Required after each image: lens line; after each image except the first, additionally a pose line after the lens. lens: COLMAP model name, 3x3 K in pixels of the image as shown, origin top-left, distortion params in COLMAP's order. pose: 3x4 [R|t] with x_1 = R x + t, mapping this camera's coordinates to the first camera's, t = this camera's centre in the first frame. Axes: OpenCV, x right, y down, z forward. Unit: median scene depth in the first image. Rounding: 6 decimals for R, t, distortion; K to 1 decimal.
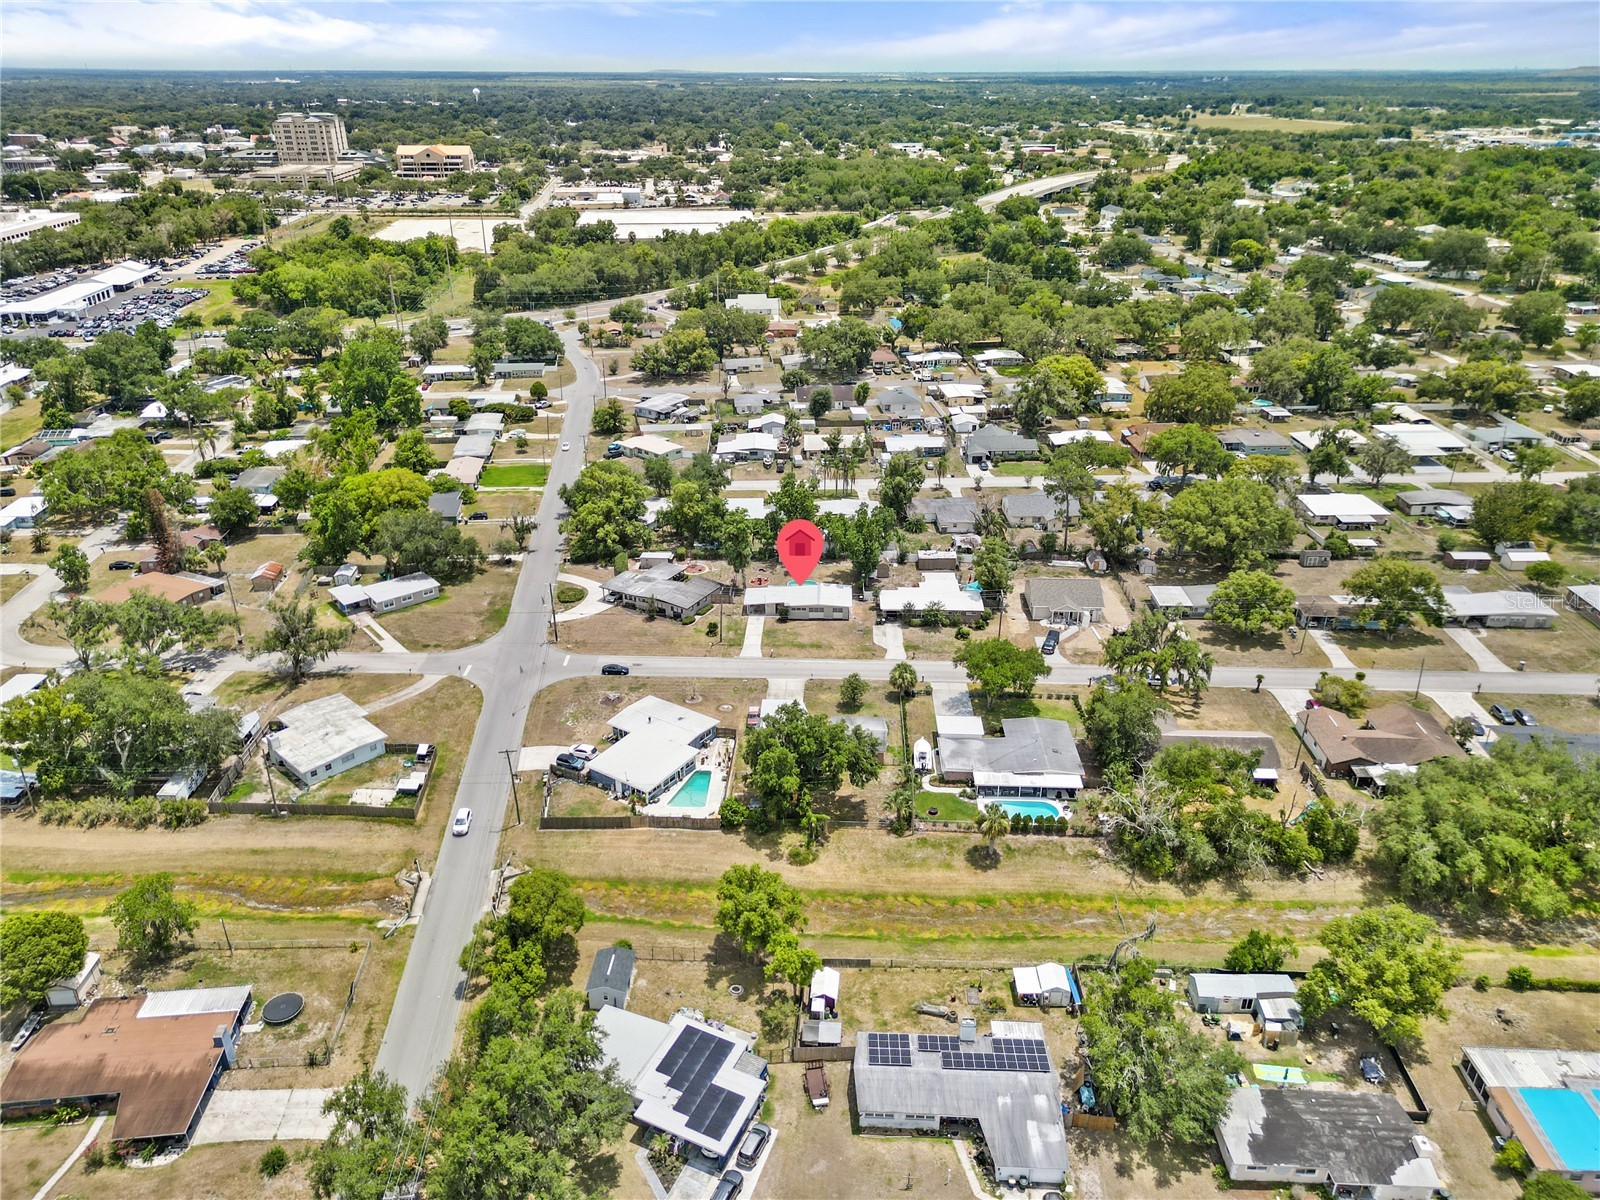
lens RADIAL K [[1121.3, 0, 800.0], [0, 1121.3, 600.0], [0, 0, 1]] dist [0.122907, -0.135824]
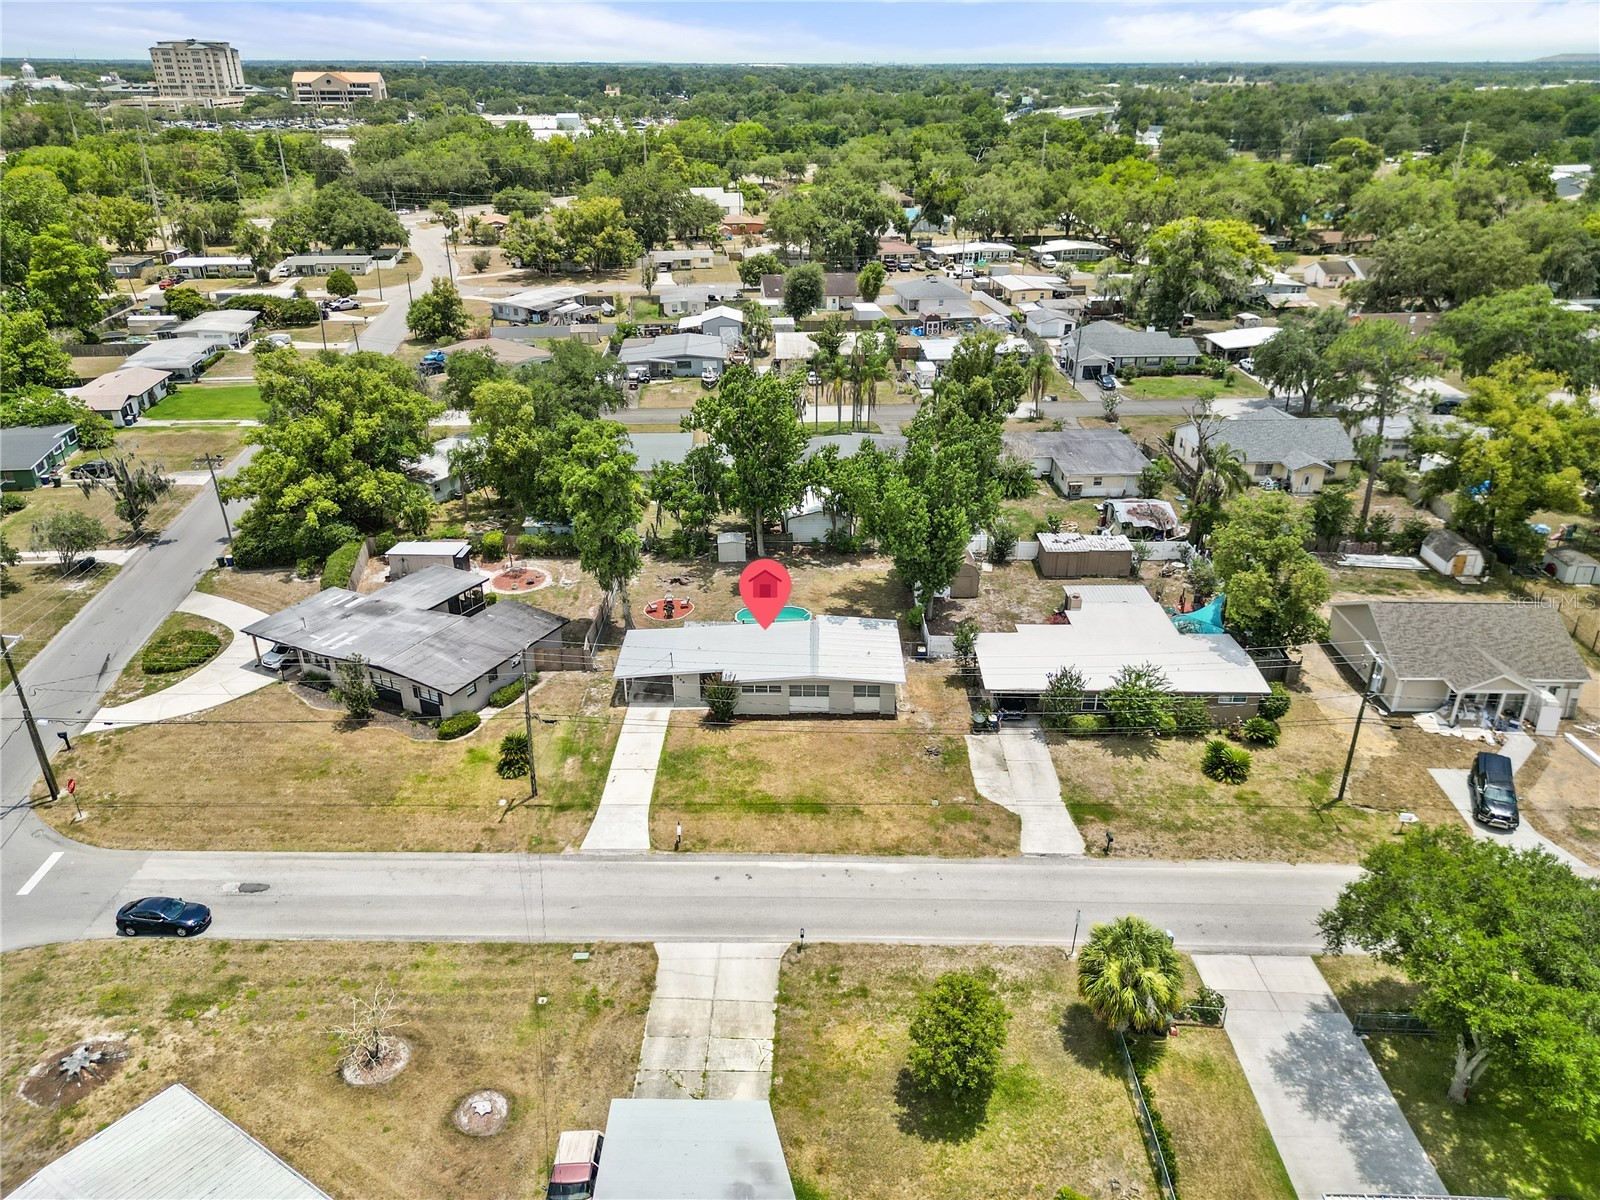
lens RADIAL K [[1143.1, 0, 800.0], [0, 1143.1, 600.0], [0, 0, 1]] dist [0.111638, -0.136539]
pose [[0.999747, -0.008215, 0.020925, 0.003350], [0.008211, 0.999966, 0.000270, -0.018960], [-0.020927, -0.000098, 0.999781, 0.551285]]
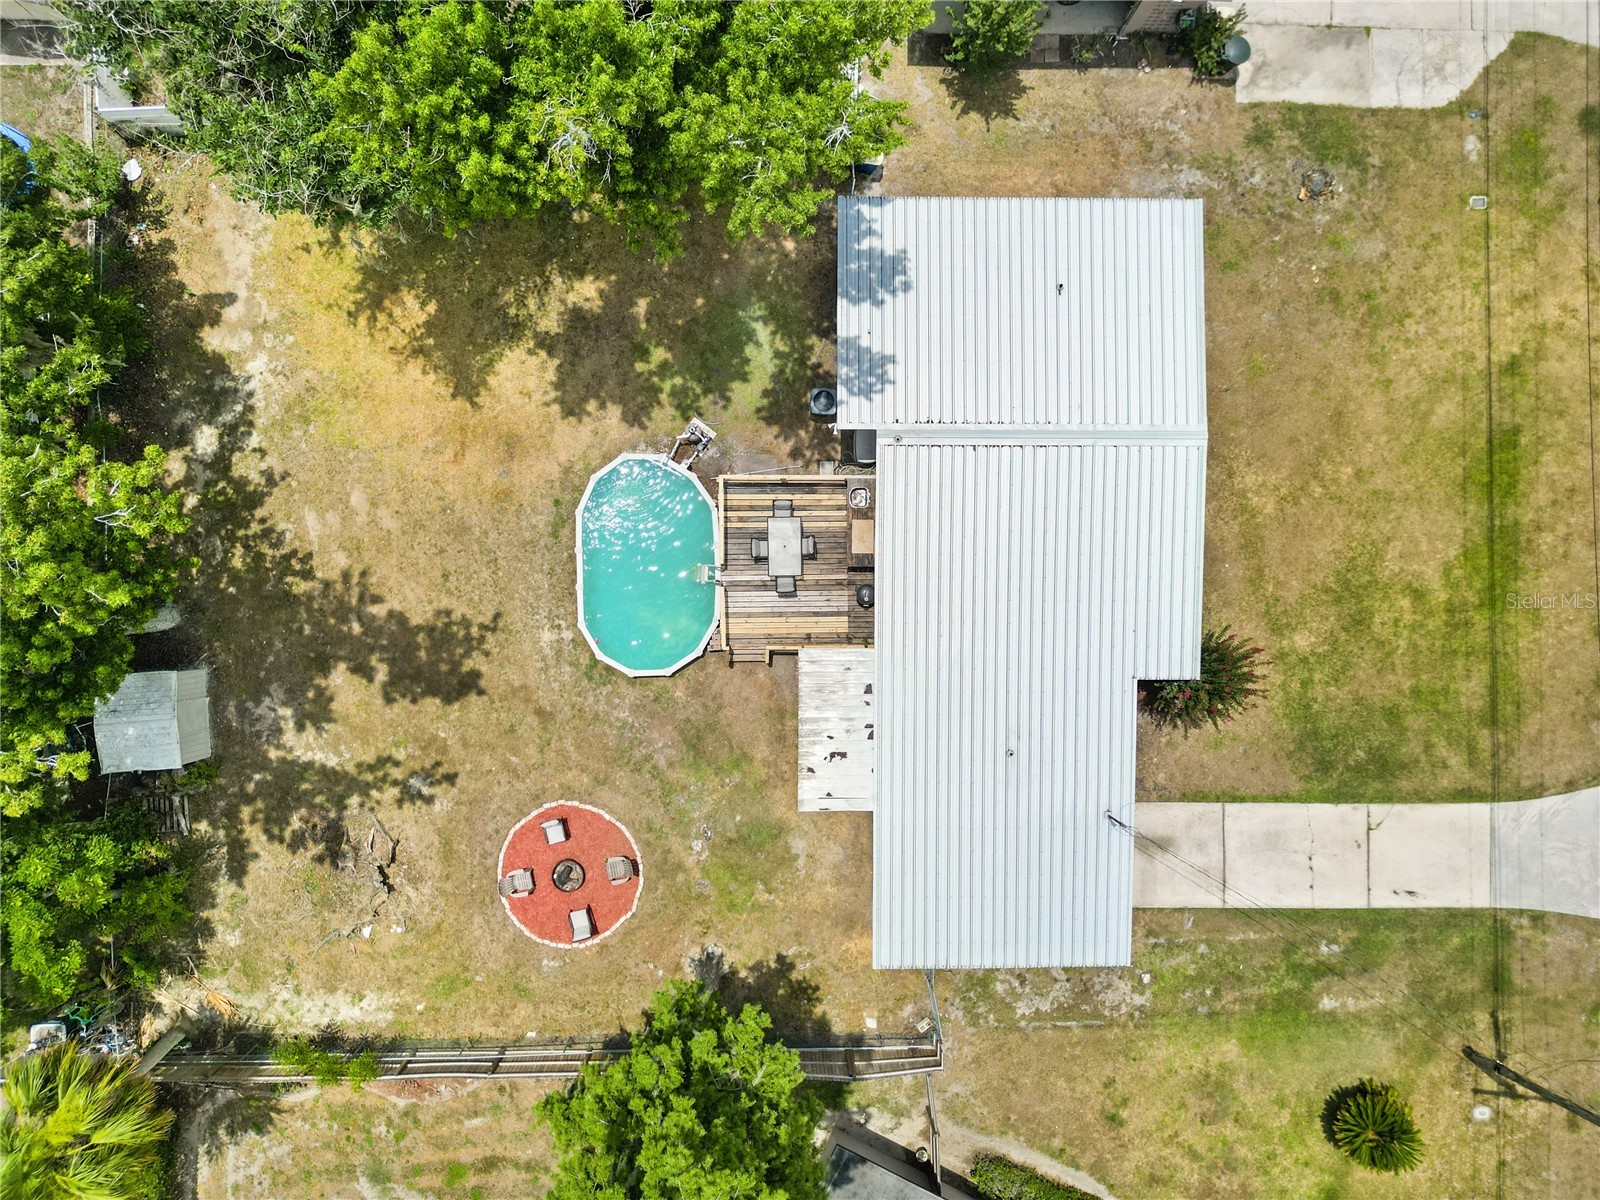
lens RADIAL K [[1143.1, 0, 800.0], [0, 1143.1, 600.0], [0, 0, 1]] dist [0.111638, -0.136539]
pose [[-0.030430, -0.999529, 0.004025, -0.002852], [0.389395, -0.008146, 0.921035, -0.131792], [-0.920568, 0.029594, 0.389459, 0.871814]]
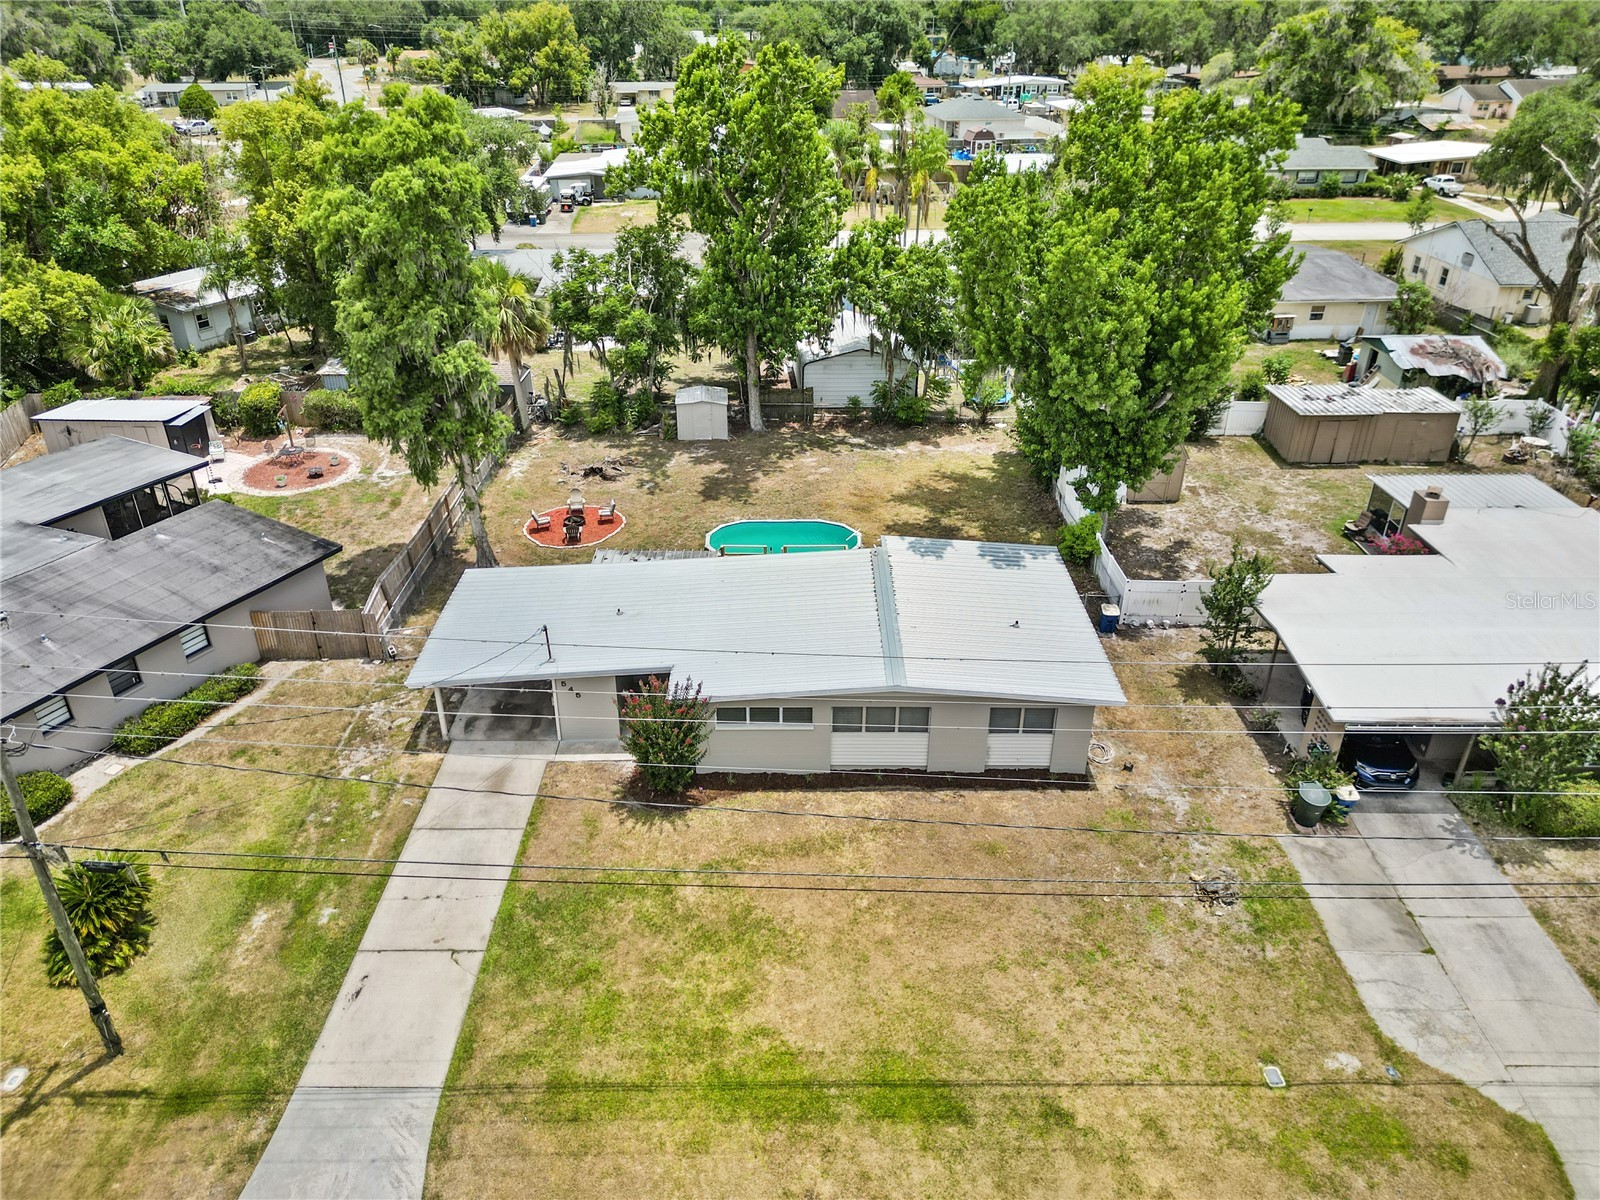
lens RADIAL K [[1143.1, 0, 800.0], [0, 1143.1, 600.0], [0, 0, 1]] dist [0.111638, -0.136539]
pose [[0.999479, -0.011398, 0.030202, -0.000839], [0.009440, 0.997892, 0.064205, -0.015551], [-0.030870, -0.063887, 0.997480, 0.748921]]
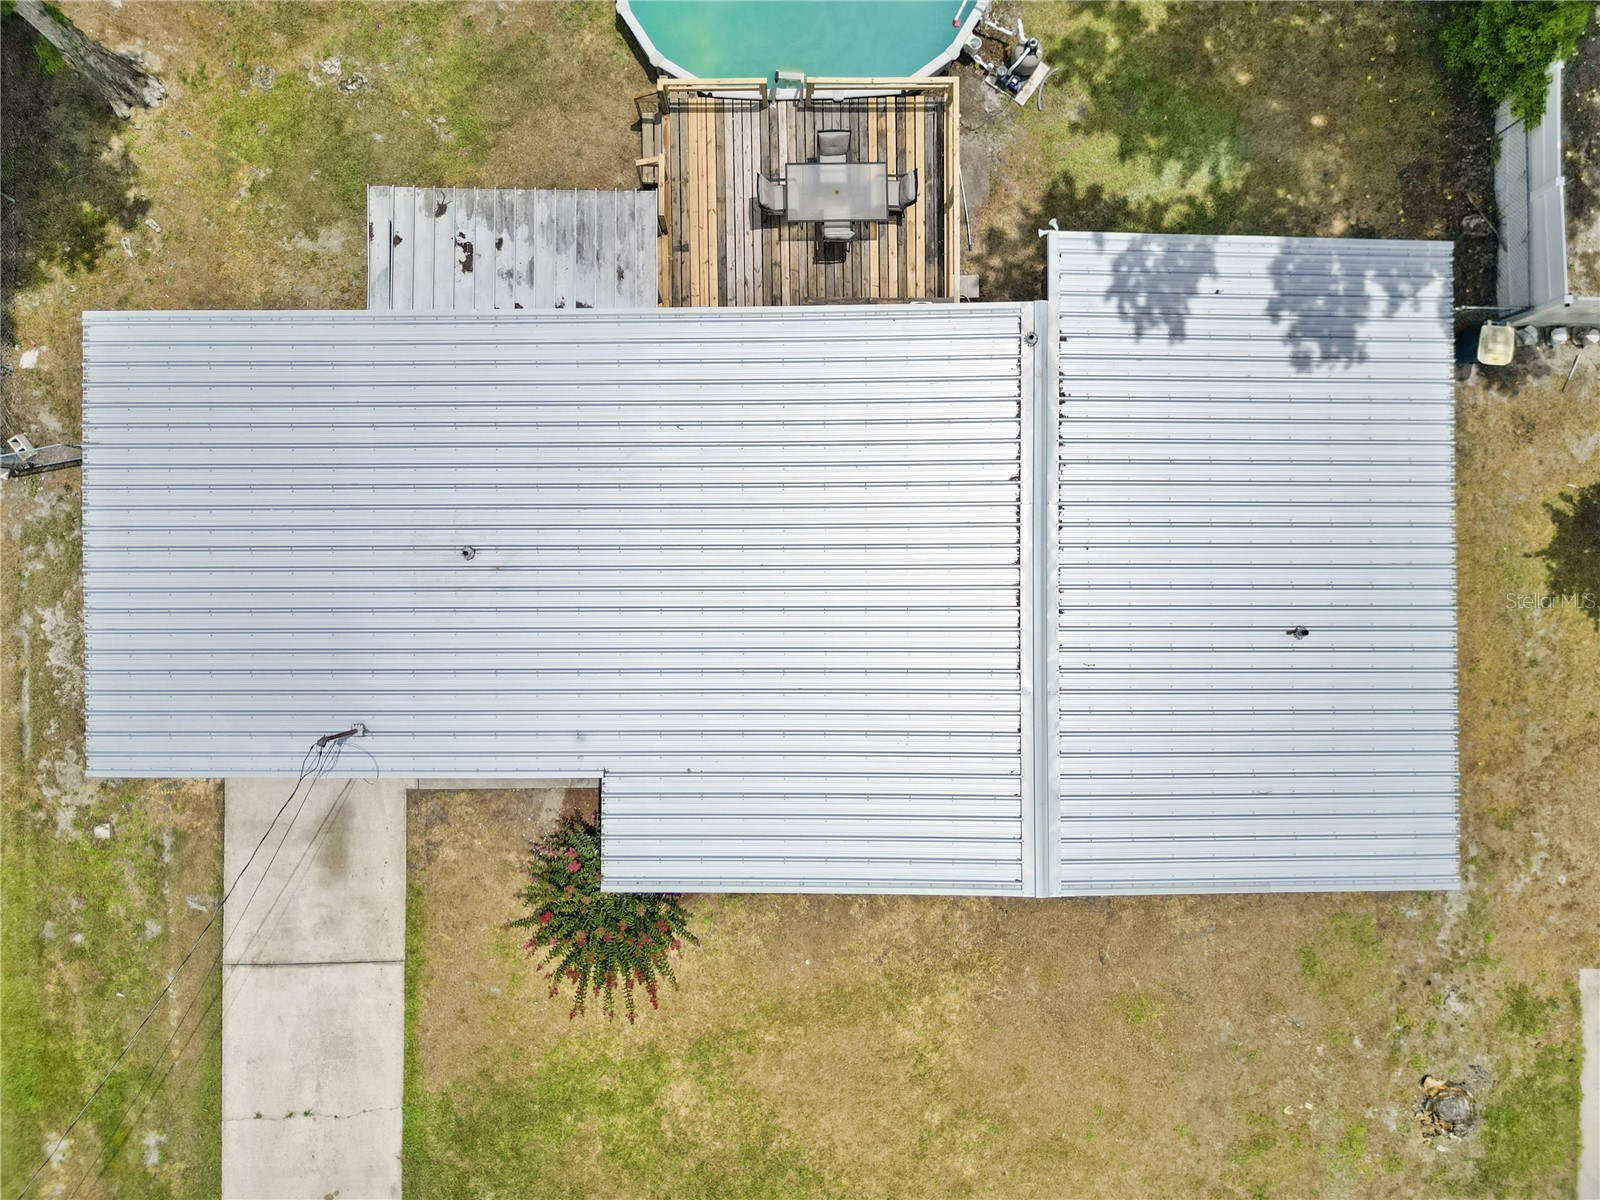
lens RADIAL K [[1121.3, 0, 800.0], [0, 1121.3, 600.0], [0, 0, 1]] dist [0.122907, -0.135824]
pose [[0.999121, -0.033714, 0.024906, -0.001383], [-0.007843, 0.433330, 0.901201, -0.066877], [-0.041175, -0.900605, 0.432684, 0.866742]]
